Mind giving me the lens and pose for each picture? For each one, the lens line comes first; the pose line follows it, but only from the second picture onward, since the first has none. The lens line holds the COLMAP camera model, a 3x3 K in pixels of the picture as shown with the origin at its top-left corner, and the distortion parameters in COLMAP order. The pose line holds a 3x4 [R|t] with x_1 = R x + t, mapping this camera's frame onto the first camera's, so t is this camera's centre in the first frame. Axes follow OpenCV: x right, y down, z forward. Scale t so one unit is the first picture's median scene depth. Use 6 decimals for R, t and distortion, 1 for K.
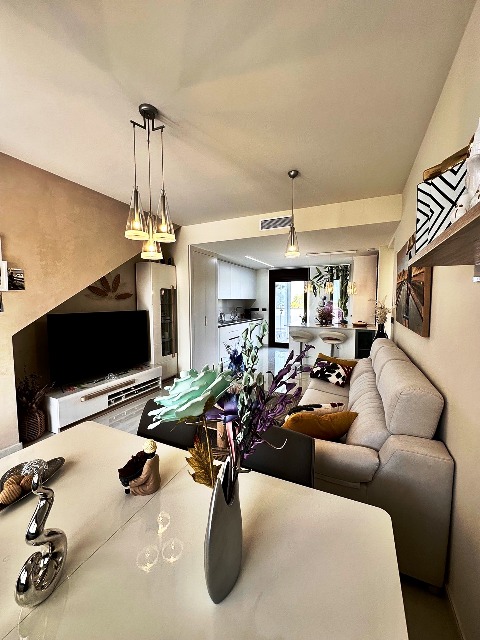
lens RADIAL K [[256.2, 0, 240.0], [0, 256.2, 320.0], [0, 0, 1]] dist [-0.001143, -0.000144]
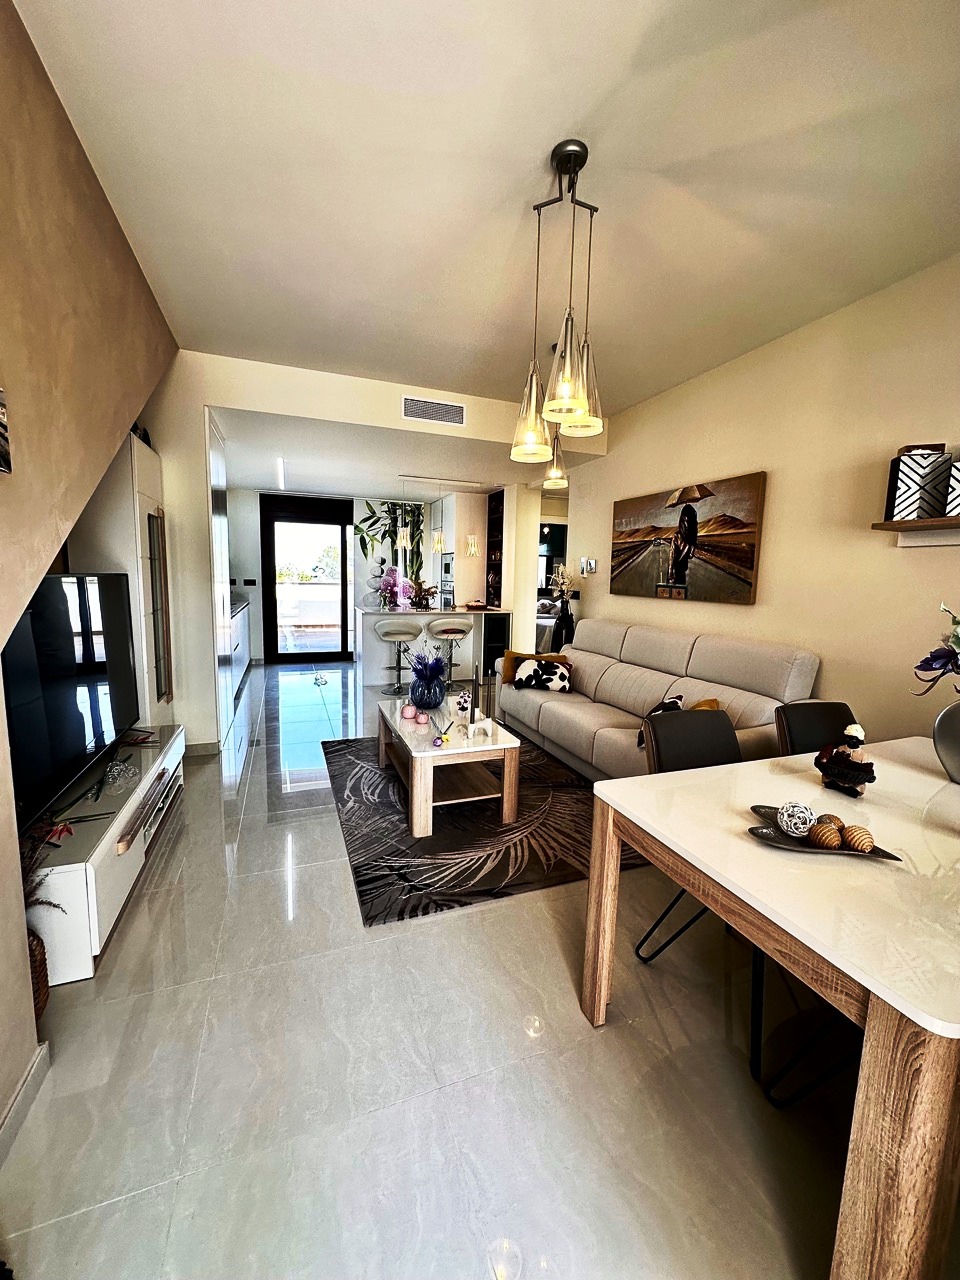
lens RADIAL K [[512.3, 0, 480.0], [0, 512.3, 640.0], [0, 0, 1]] dist [-0.001143, -0.000144]
pose [[0.692565, -0.070171, 0.717935, -0.315047], [0.027732, 0.997112, 0.070706, 0.009273], [-0.720822, -0.029059, 0.692510, 0.105216]]
